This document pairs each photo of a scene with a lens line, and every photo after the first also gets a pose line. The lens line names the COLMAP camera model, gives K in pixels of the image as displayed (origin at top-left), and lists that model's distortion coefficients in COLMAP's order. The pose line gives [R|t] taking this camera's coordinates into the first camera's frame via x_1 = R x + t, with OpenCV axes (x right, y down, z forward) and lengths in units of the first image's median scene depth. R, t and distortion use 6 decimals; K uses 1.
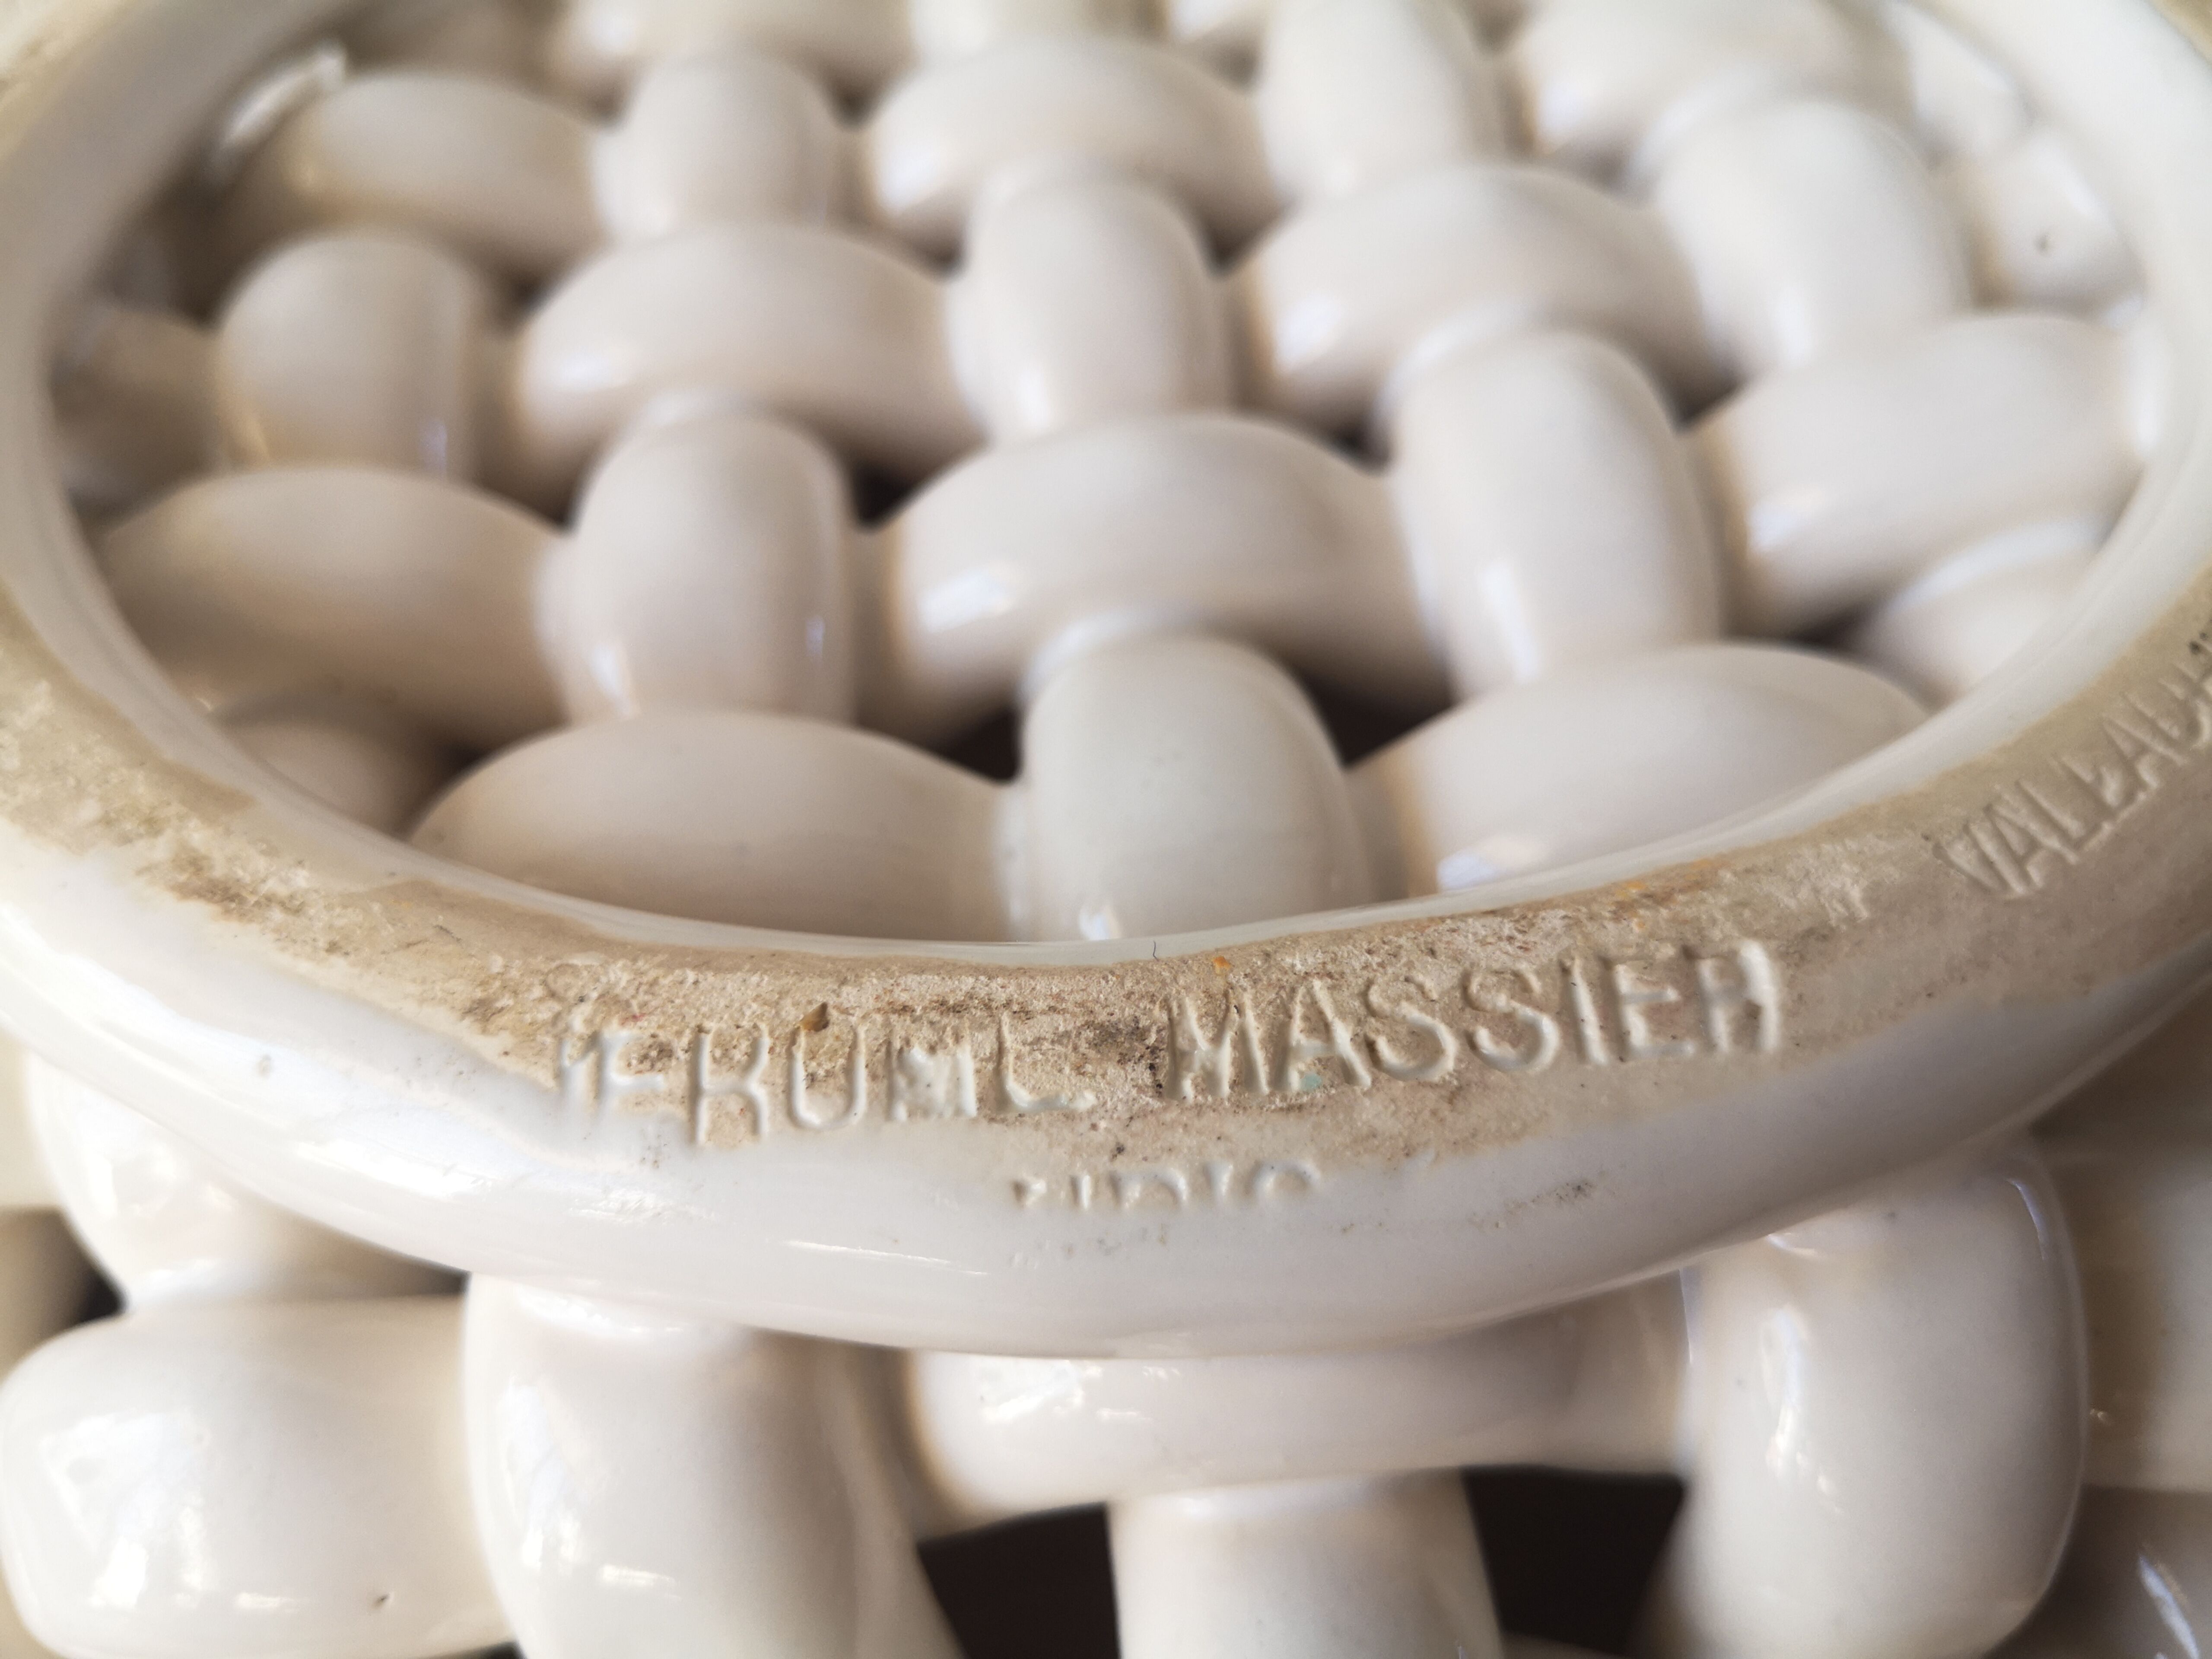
lens RADIAL K [[1773.8, 0, 1106.0], [0, 1773.8, 829.5], [0, 0, 1]] dist [0.027201, -0.120656]
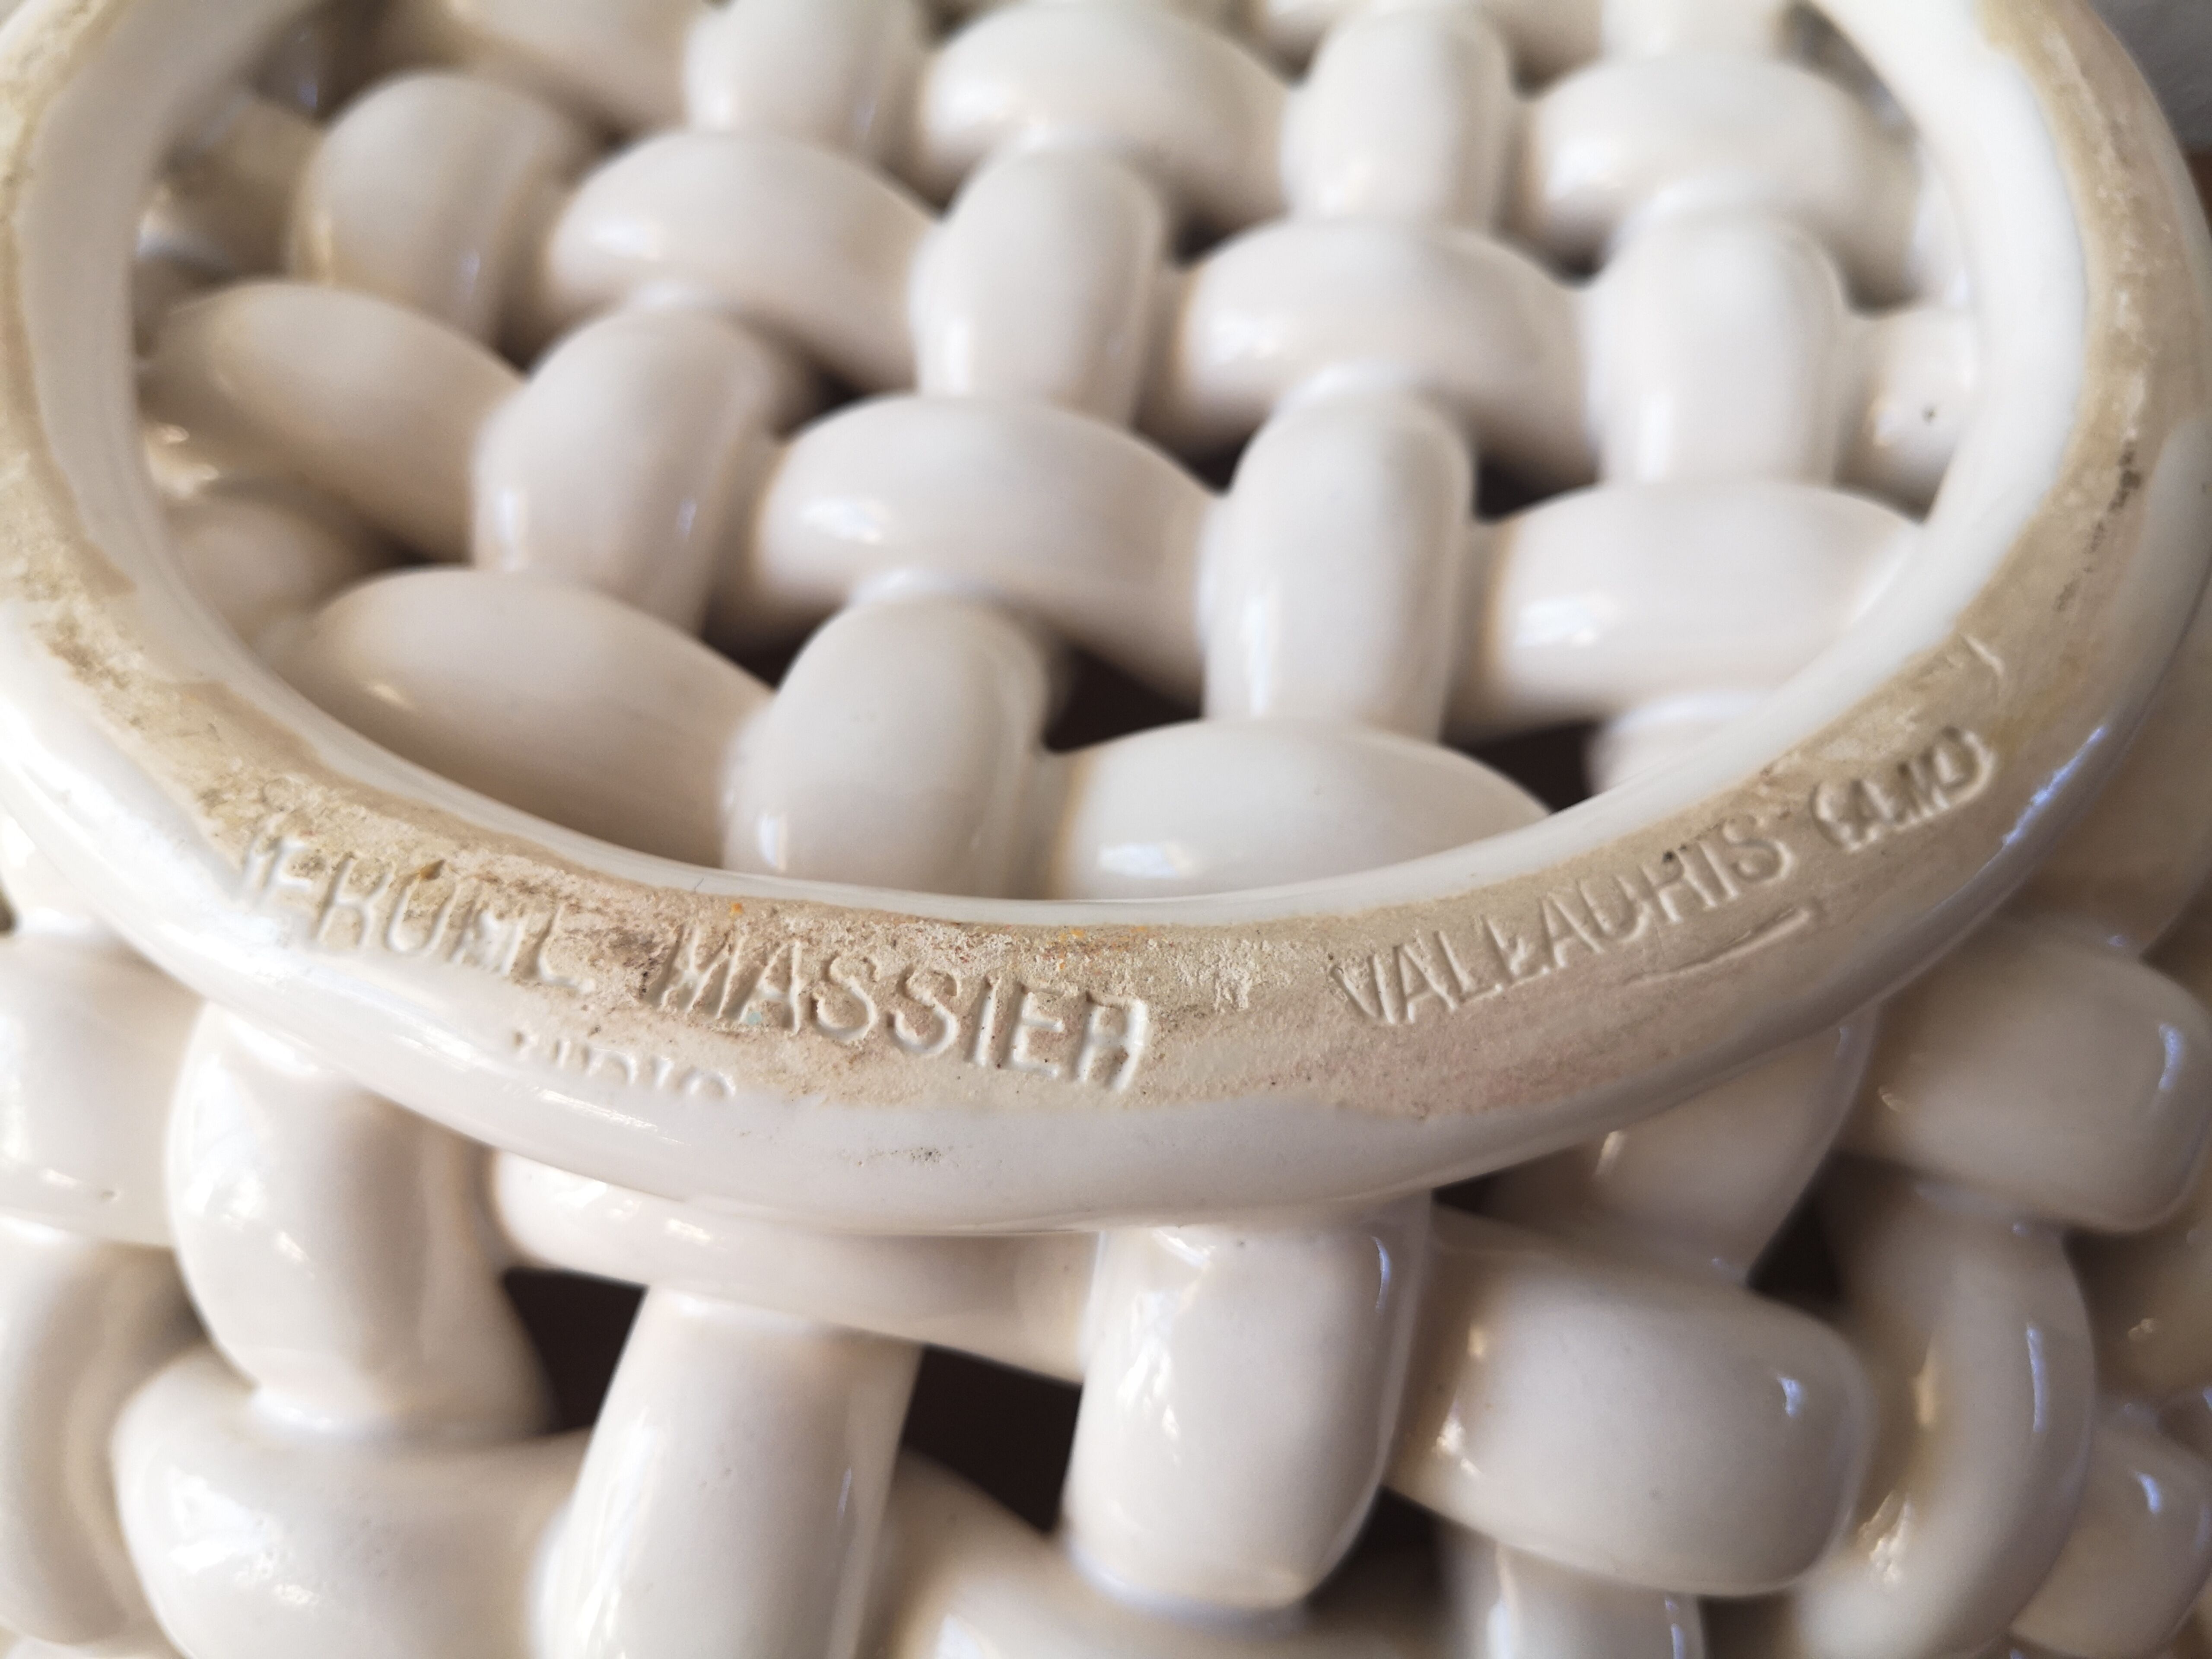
lens RADIAL K [[1712.2, 0, 1106.0], [0, 1712.2, 829.5], [0, 0, 1]] dist [0.032843, -0.085456]
pose [[0.959700, 0.252357, -0.123663, 0.459563], [-0.237052, 0.963280, 0.126088, -0.198047], [0.150941, -0.091693, 0.984281, -0.164172]]
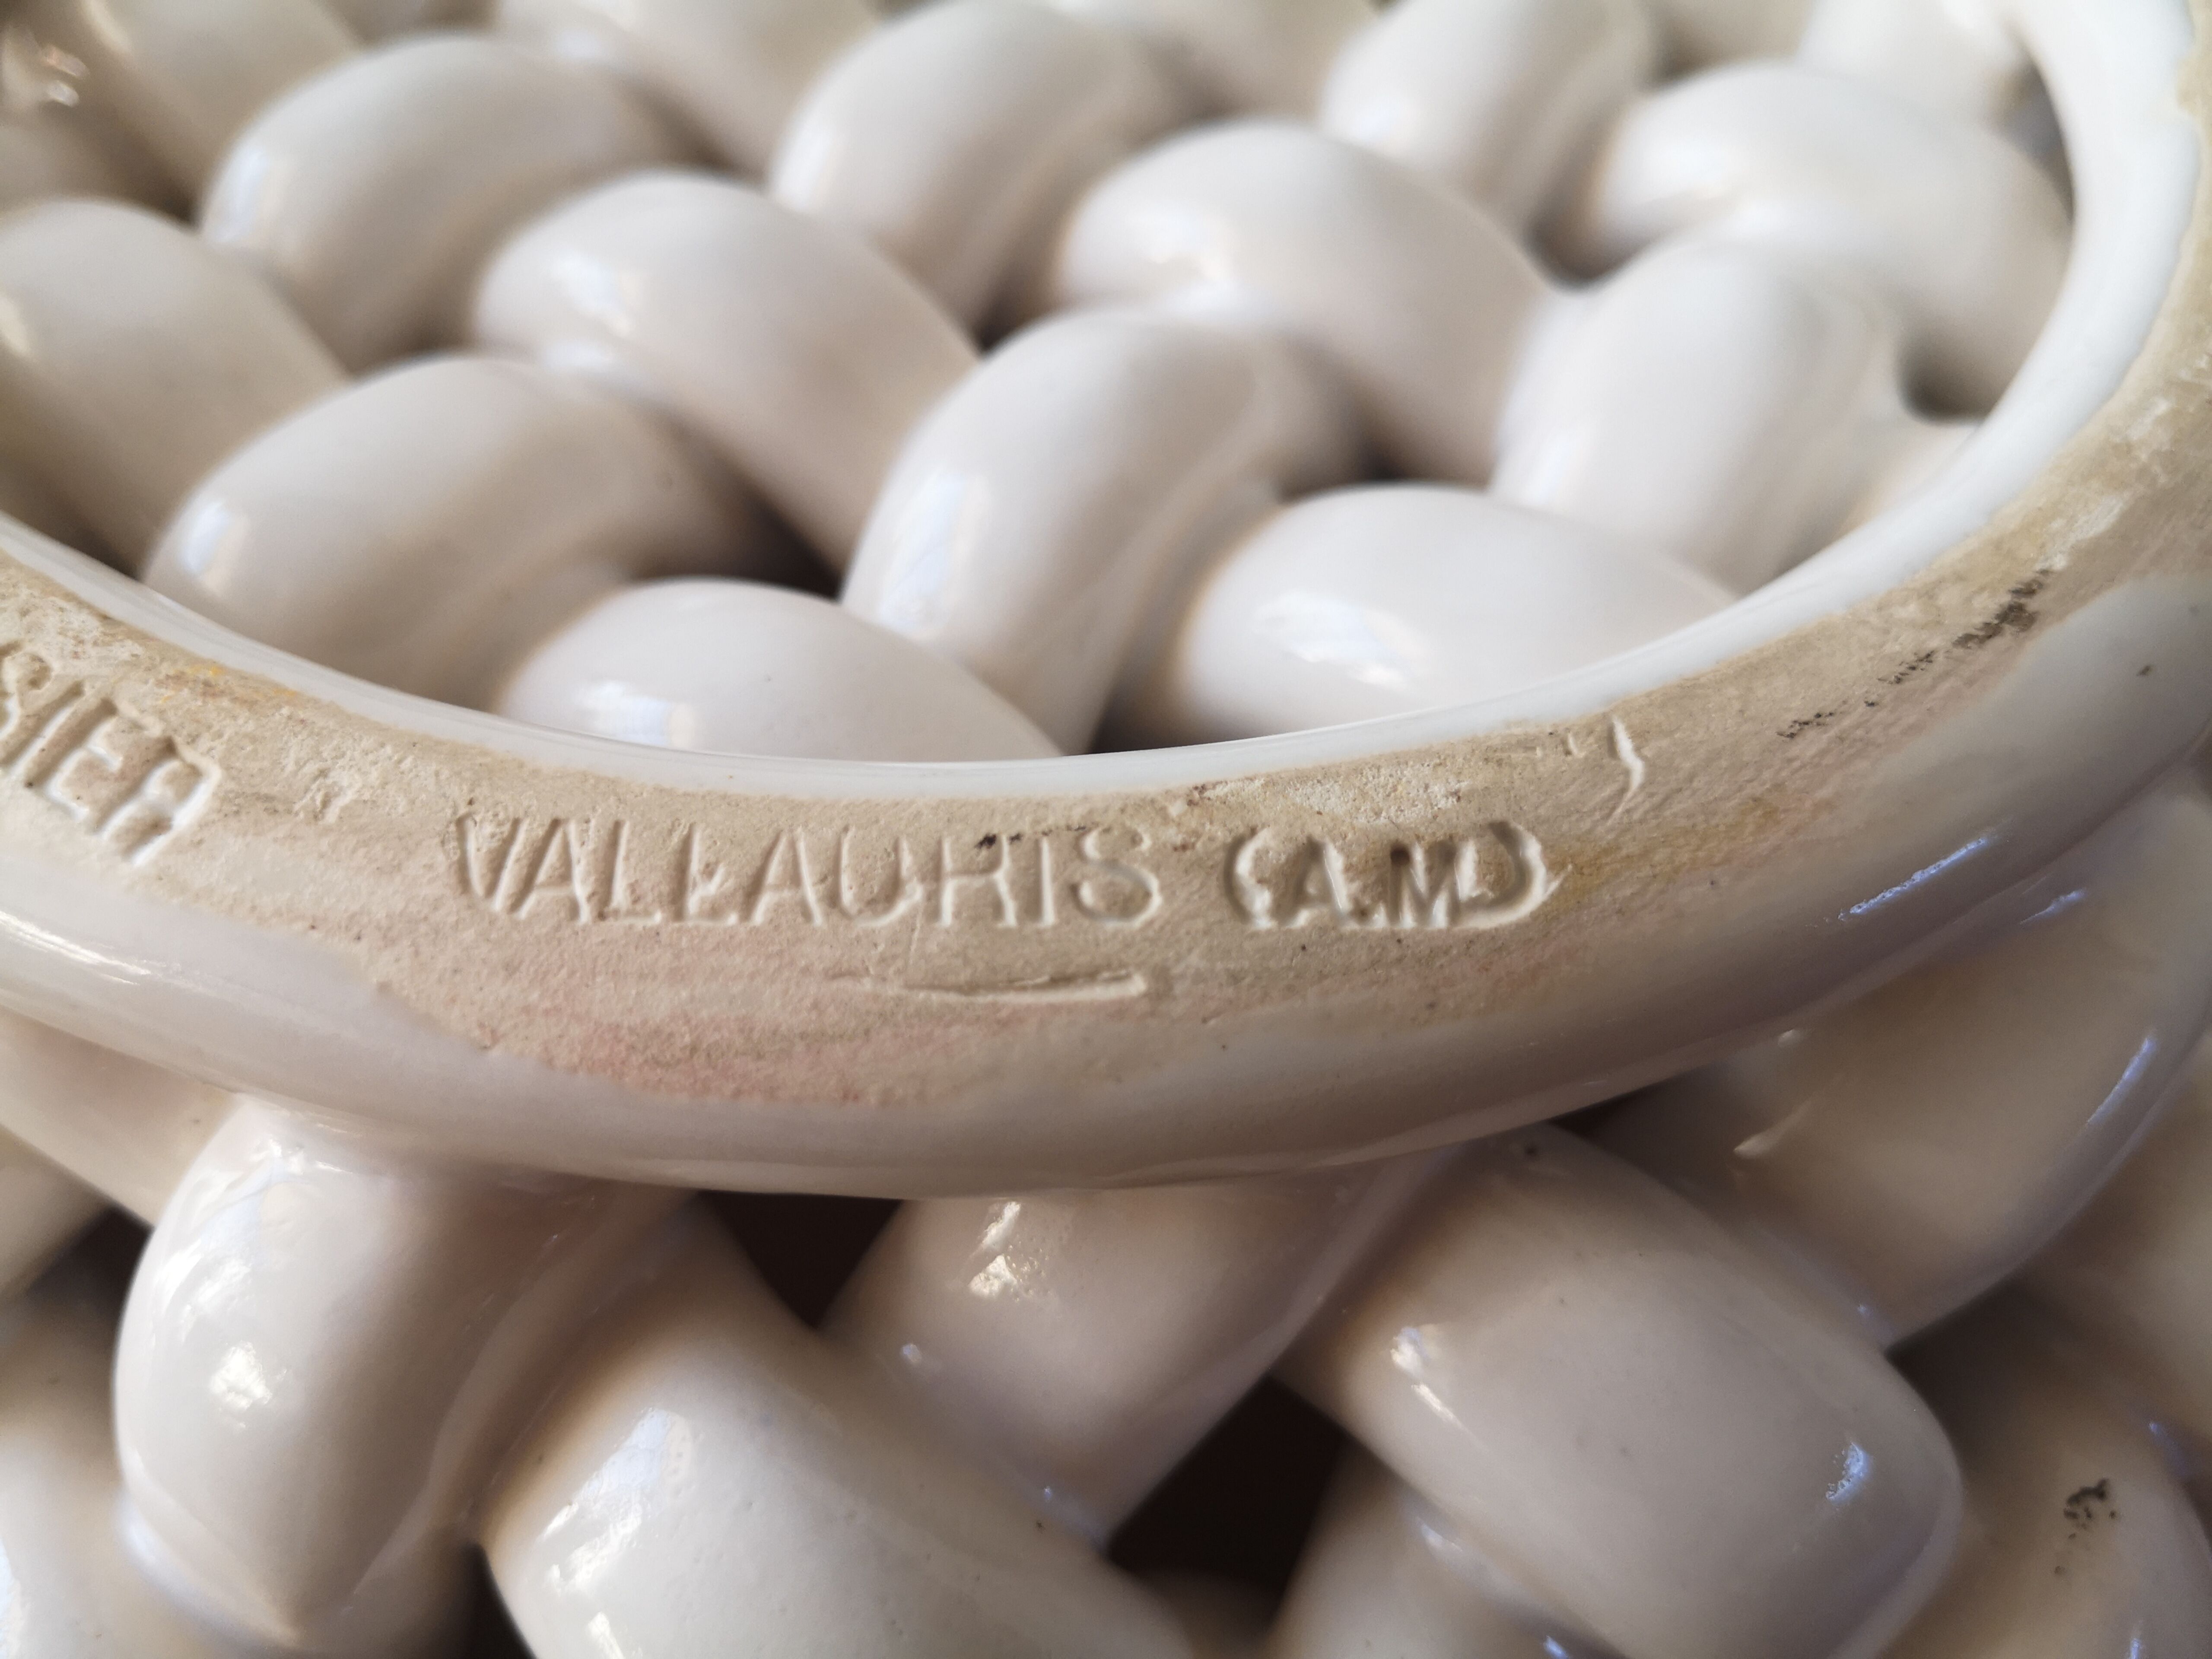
lens RADIAL K [[1773.8, 0, 1106.0], [0, 1773.8, 829.5], [0, 0, 1]] dist [0.027201, -0.120656]
pose [[0.773073, 0.532119, -0.345263, 1.065858], [-0.514727, 0.844345, 0.148787, -0.289895], [0.370693, 0.062693, 0.926637, 0.317842]]
